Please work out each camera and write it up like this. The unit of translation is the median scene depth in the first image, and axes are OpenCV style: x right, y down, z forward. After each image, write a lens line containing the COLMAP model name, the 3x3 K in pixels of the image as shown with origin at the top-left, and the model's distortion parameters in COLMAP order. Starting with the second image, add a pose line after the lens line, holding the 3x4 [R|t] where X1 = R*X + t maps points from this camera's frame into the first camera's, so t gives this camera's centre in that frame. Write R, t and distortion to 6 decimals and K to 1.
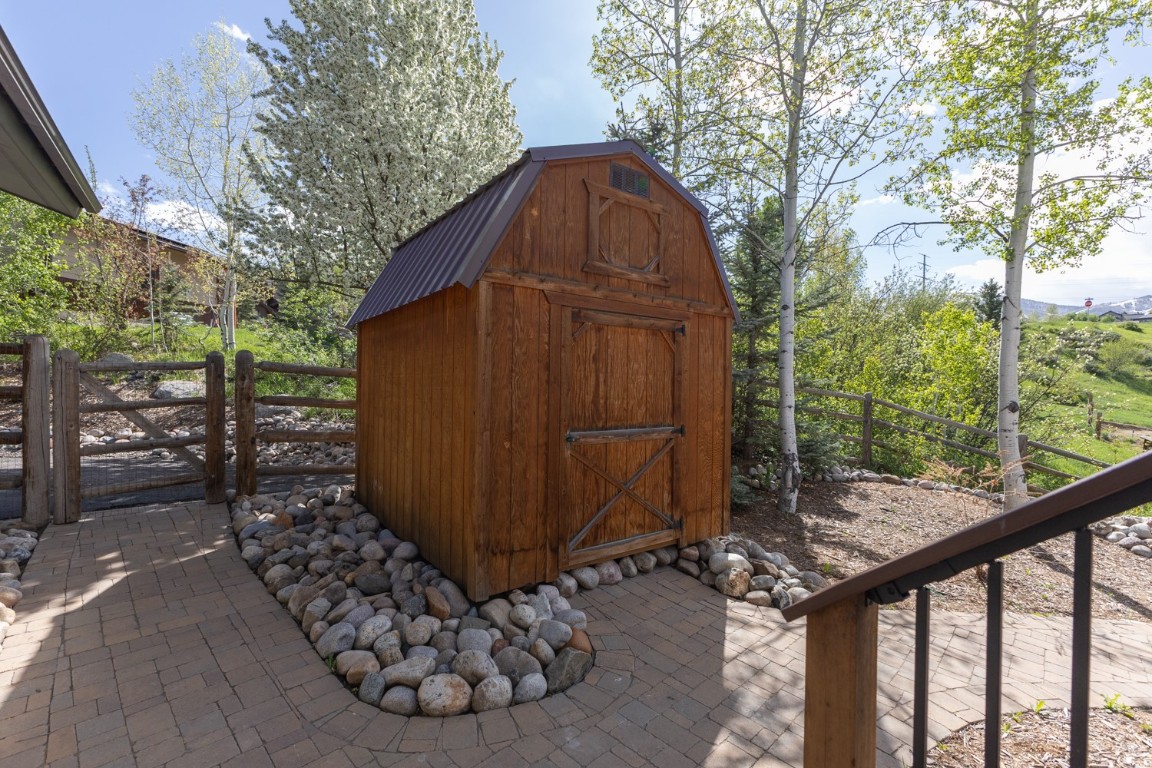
lens RADIAL K [[524.6, 0, 577.3], [0, 524.6, 386.3], [0, 0, 1]] dist [0.024014, 0.000327]
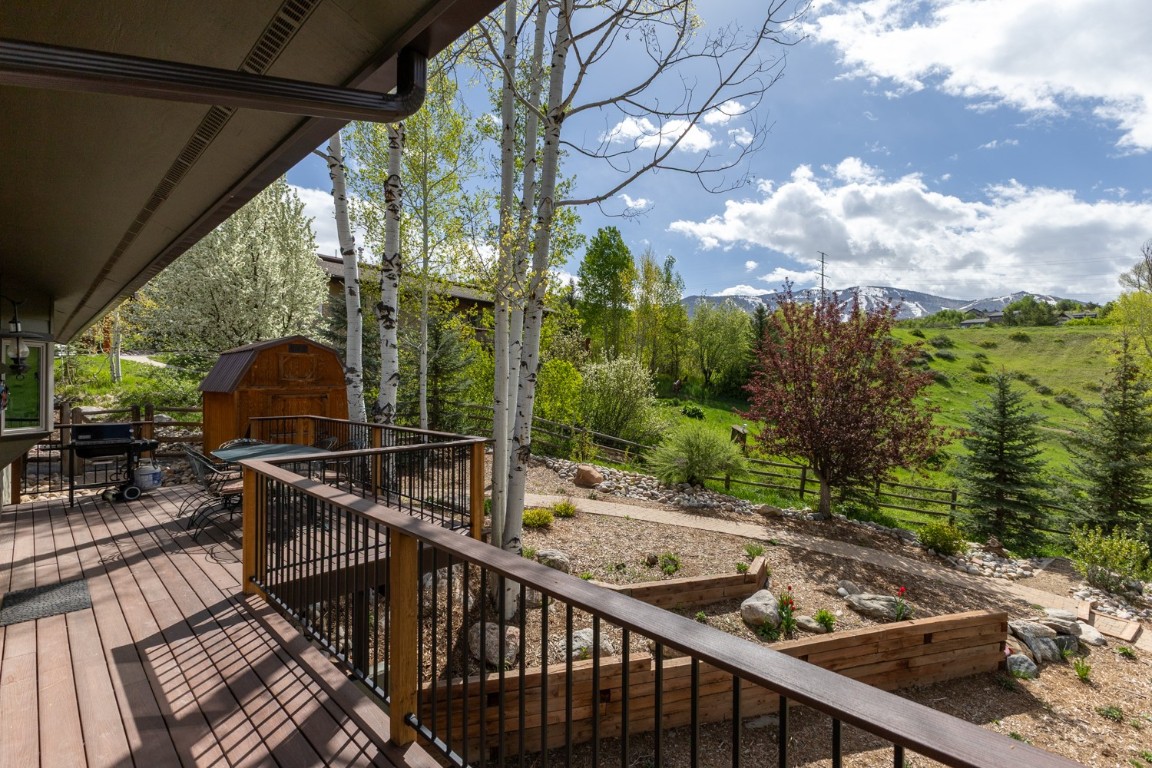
lens RADIAL K [[548.9, 0, 578.8], [0, 548.9, 386.4], [0, 0, 1]] dist [-0.003588, -0.001975]
pose [[0.987306, -0.016369, 0.157984, 0.810265], [0.015308, 0.999851, 0.007928, -0.123887], [-0.158090, -0.005409, 0.987410, -1.573735]]
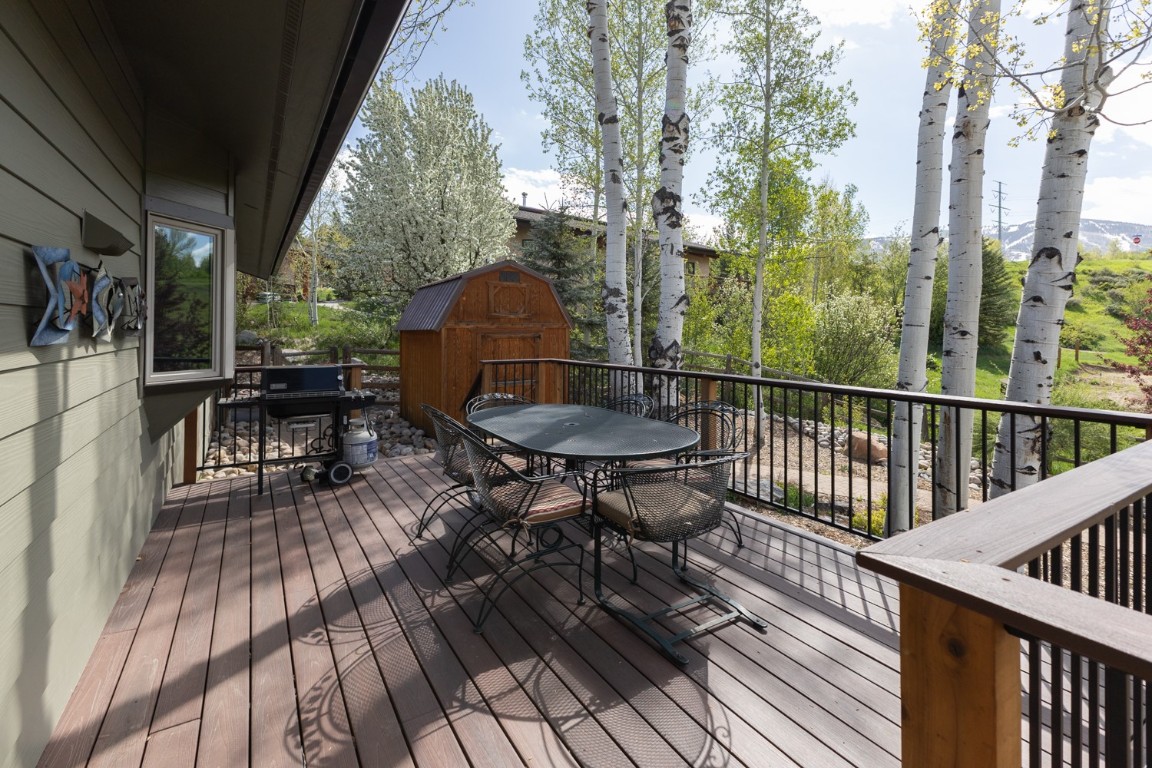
lens RADIAL K [[524.6, 0, 571.9], [0, 524.6, 330.5], [0, 0, 1]] dist [0.024014, 0.000327]
pose [[0.996271, -0.018184, -0.084342, 0.387904], [0.017707, 0.999823, -0.006394, -0.085553], [0.084443, 0.004877, 0.996416, -0.900588]]
